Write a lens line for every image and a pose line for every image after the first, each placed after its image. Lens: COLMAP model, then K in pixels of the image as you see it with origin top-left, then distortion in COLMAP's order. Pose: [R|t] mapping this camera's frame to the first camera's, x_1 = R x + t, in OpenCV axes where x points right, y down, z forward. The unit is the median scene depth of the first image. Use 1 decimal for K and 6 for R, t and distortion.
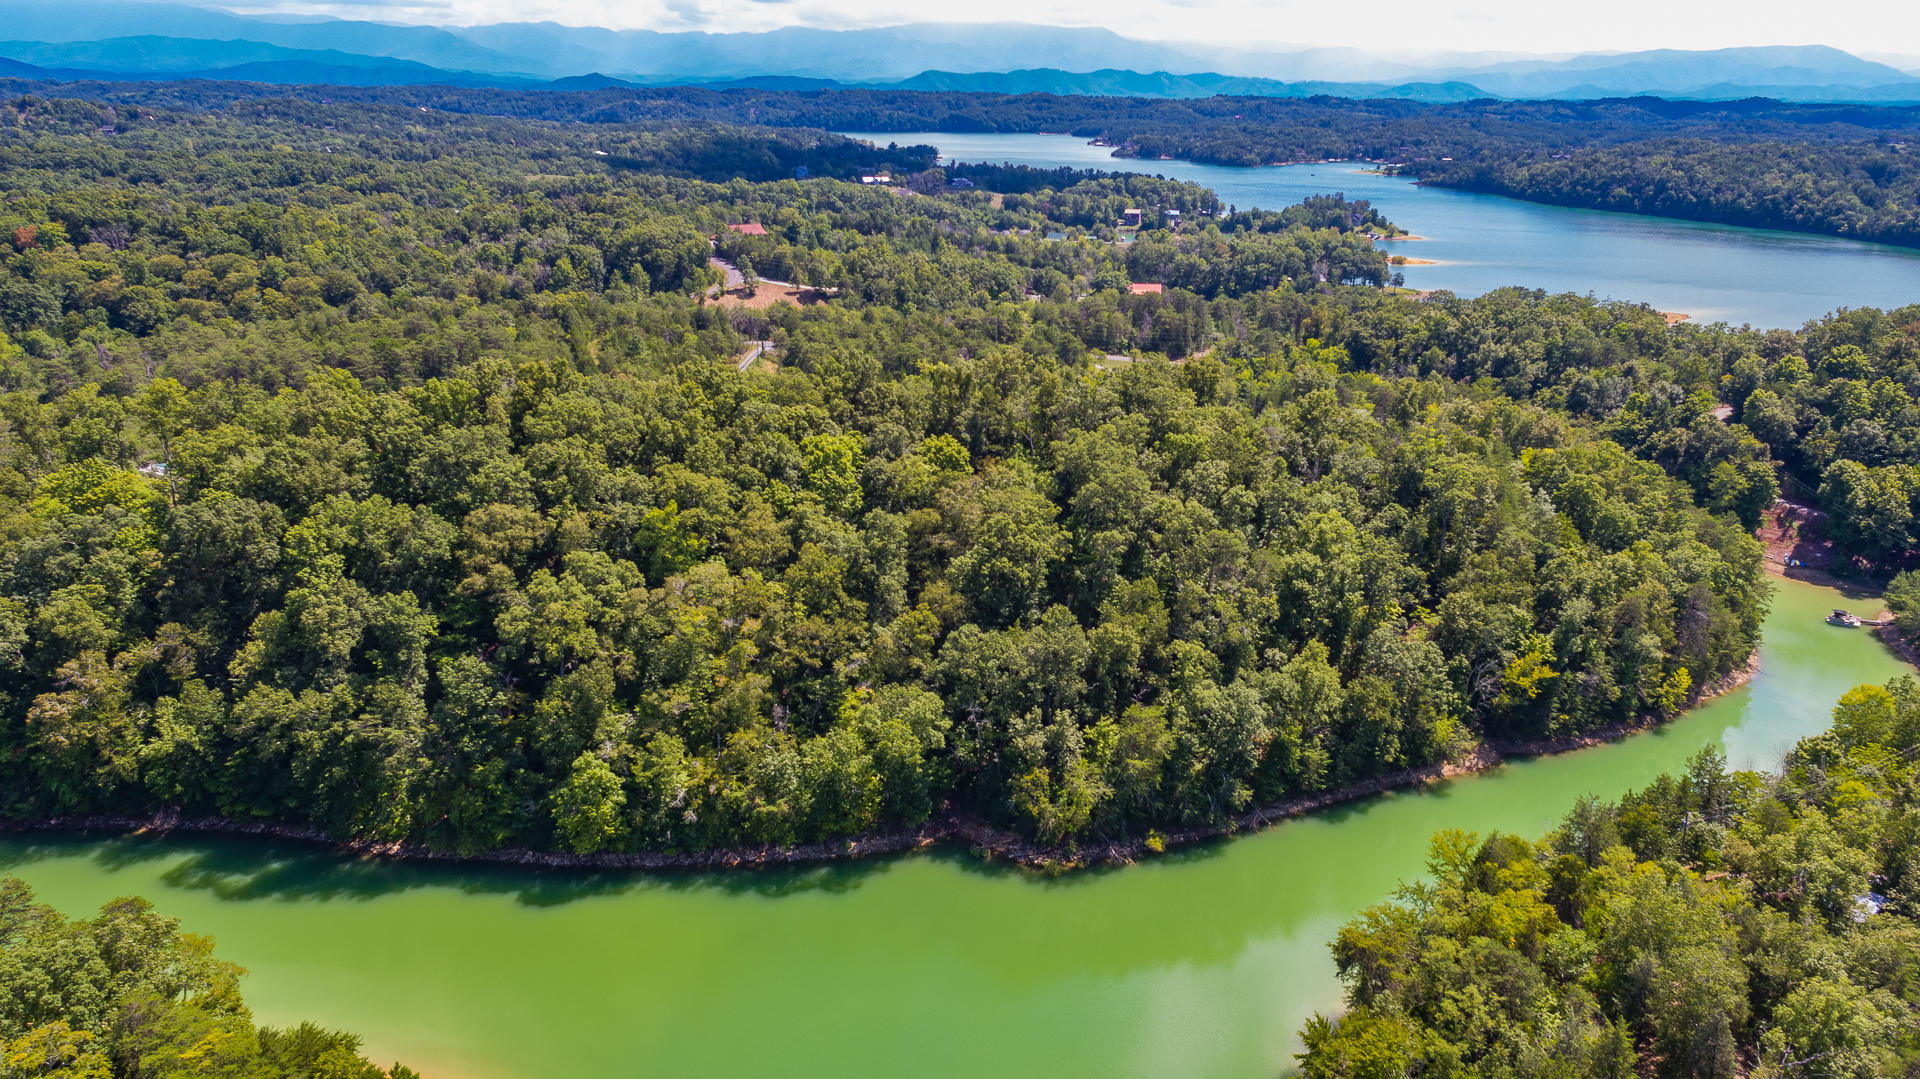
lens RADIAL K [[1378.1, 0, 911.7], [0, 1378.1, 542.5], [0, 0, 1]] dist [0.025487, 0.003604]
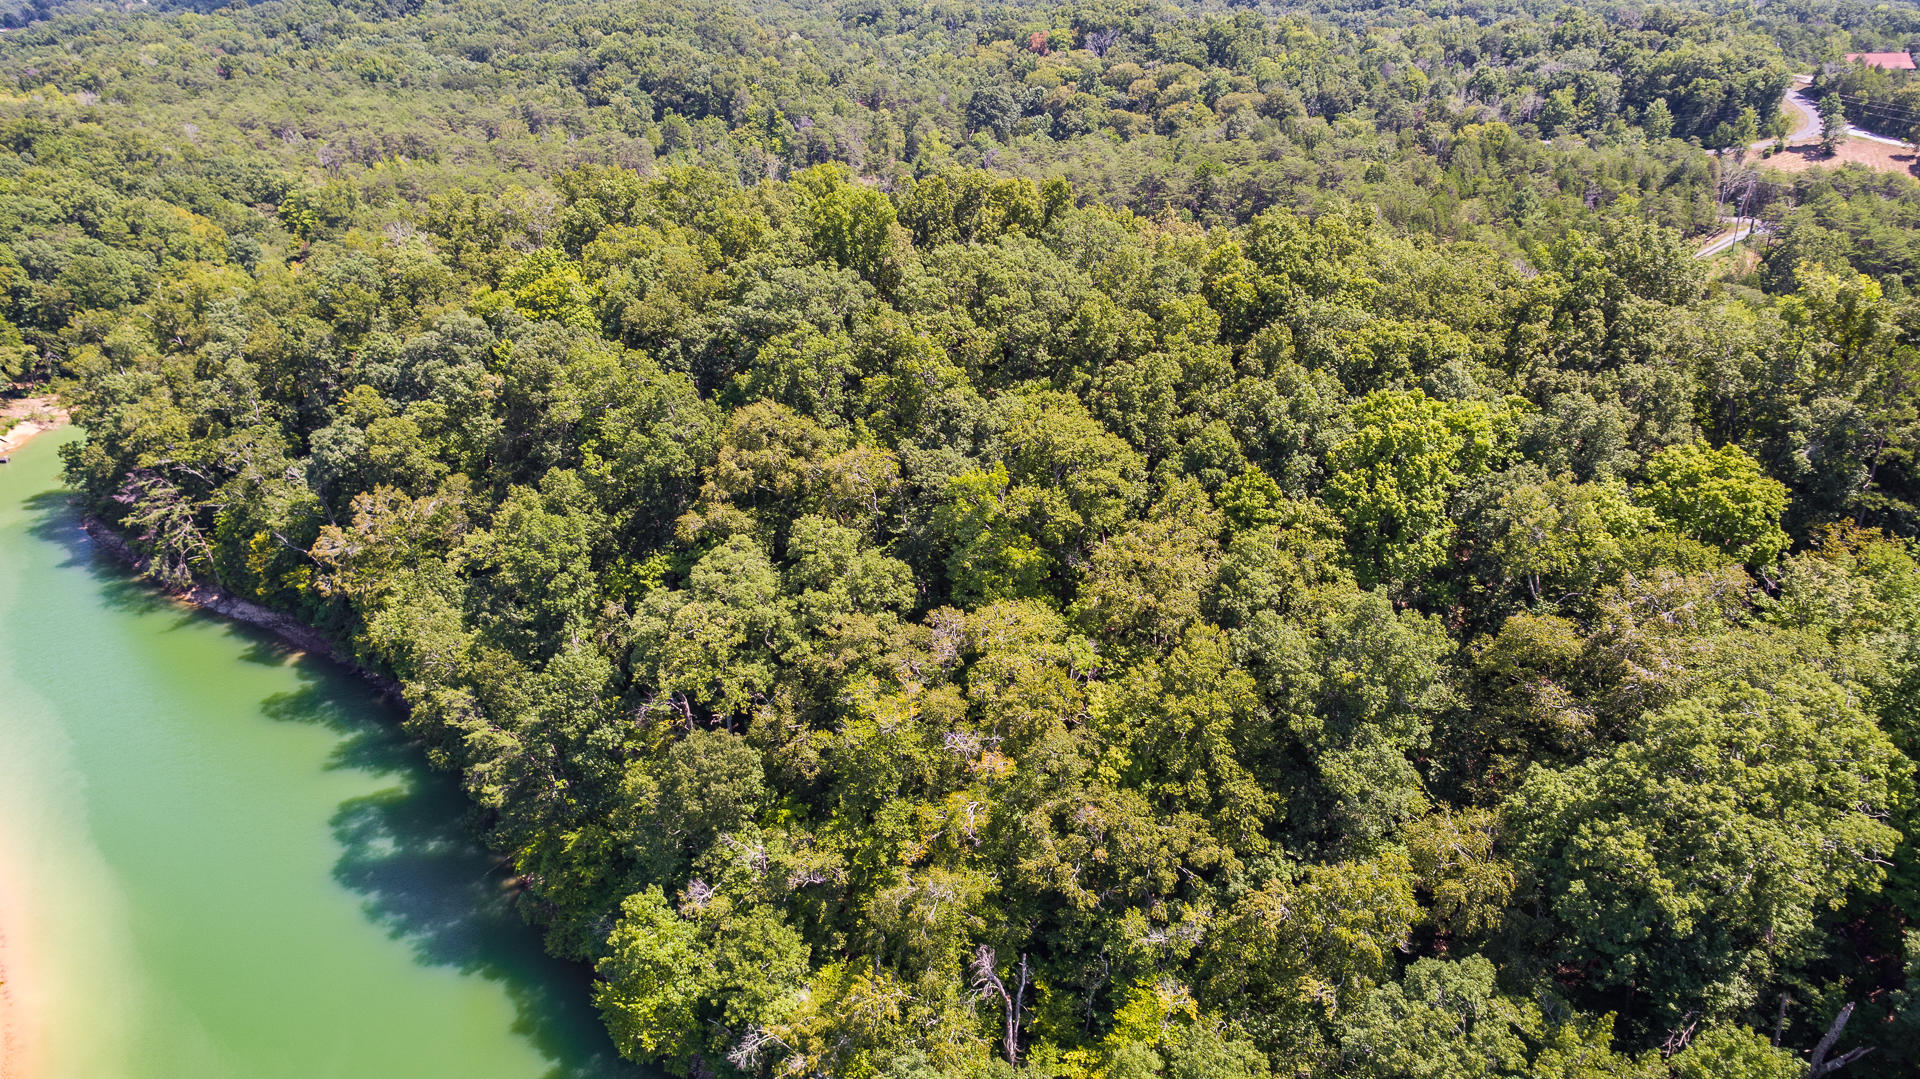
lens RADIAL K [[1334.8, 0, 959.7], [0, 1334.8, 589.4], [0, 0, 1]] dist [0.032461, 0.001610]
pose [[0.732622, 0.286088, -0.617592, 0.120708], [-0.198180, 0.957721, 0.208554, -0.077839], [0.651145, -0.030397, 0.758344, 0.553630]]
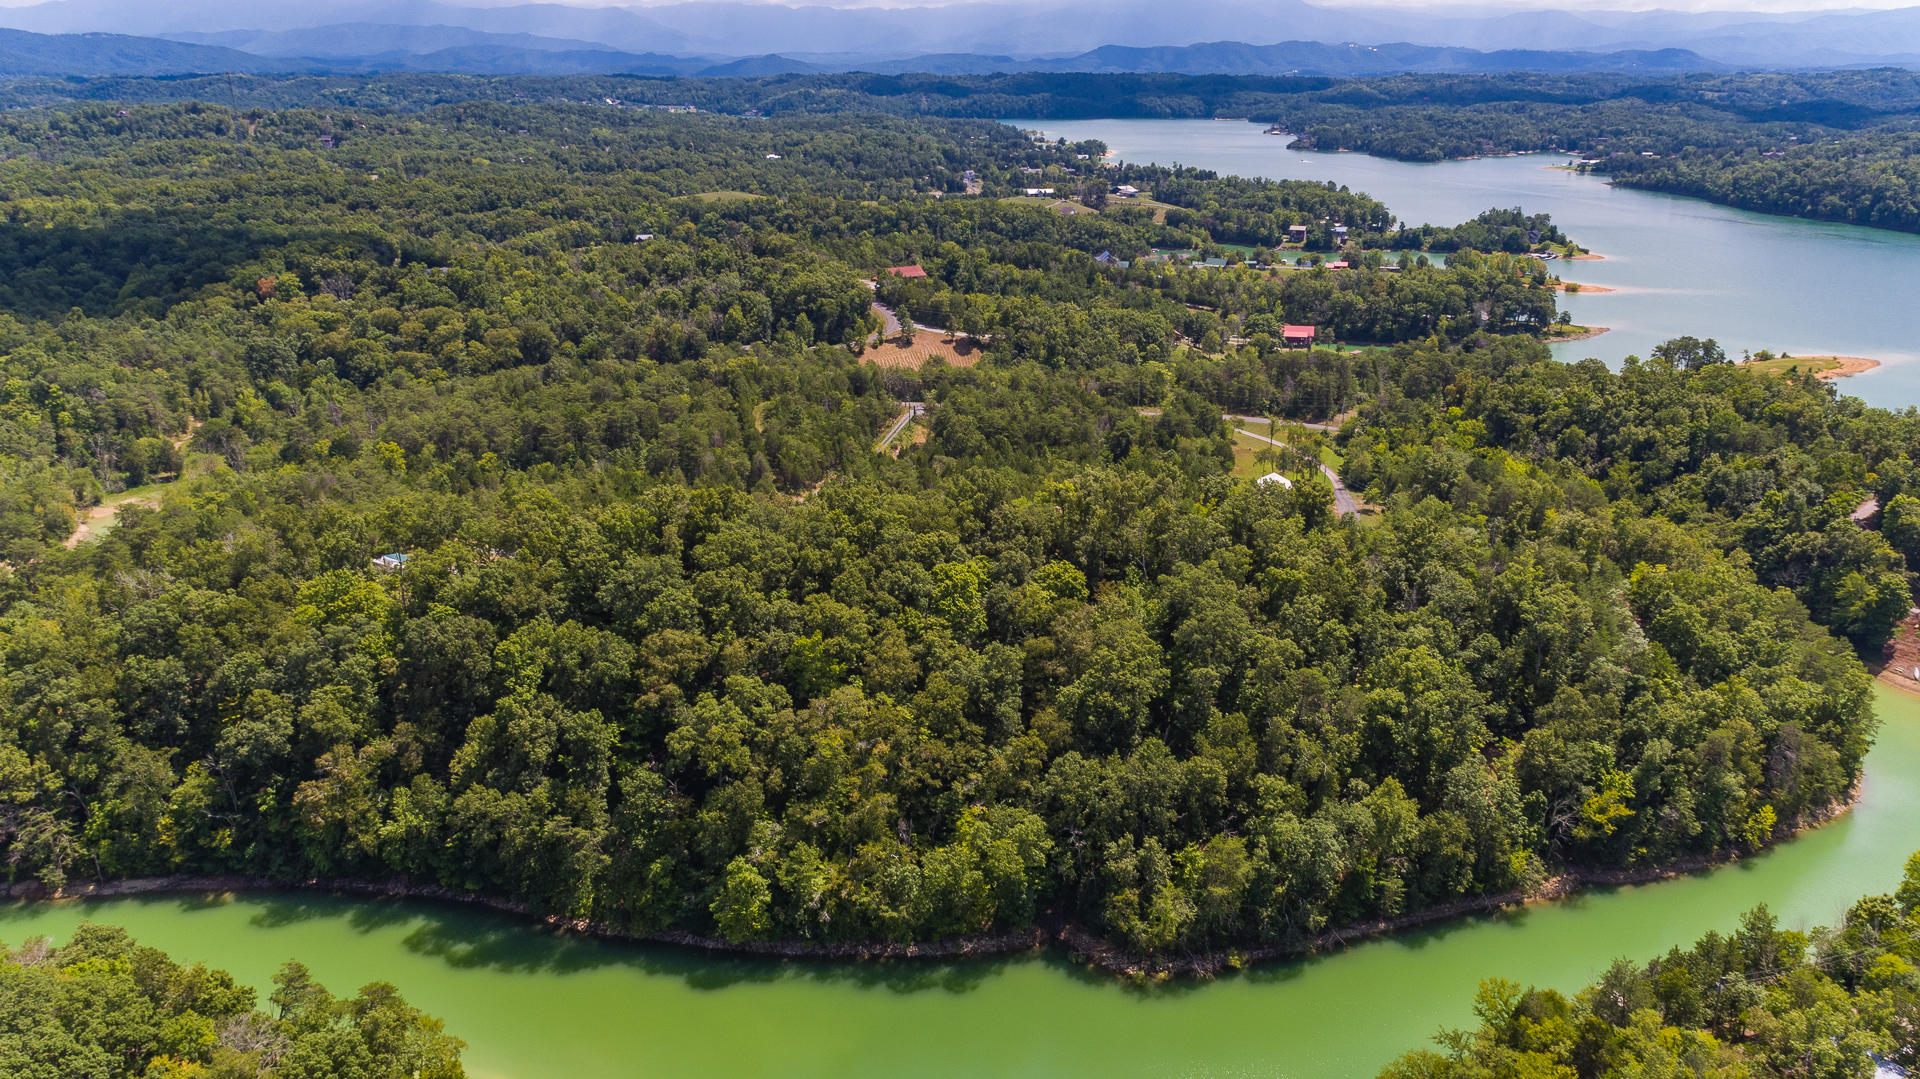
lens RADIAL K [[1378.1, 0, 911.7], [0, 1378.1, 542.5], [0, 0, 1]] dist [0.025487, 0.003604]
pose [[0.992869, 0.024762, -0.116614, 0.032879], [-0.023532, 0.999652, 0.011916, -0.107506], [0.116869, -0.009087, 0.993106, -0.118255]]
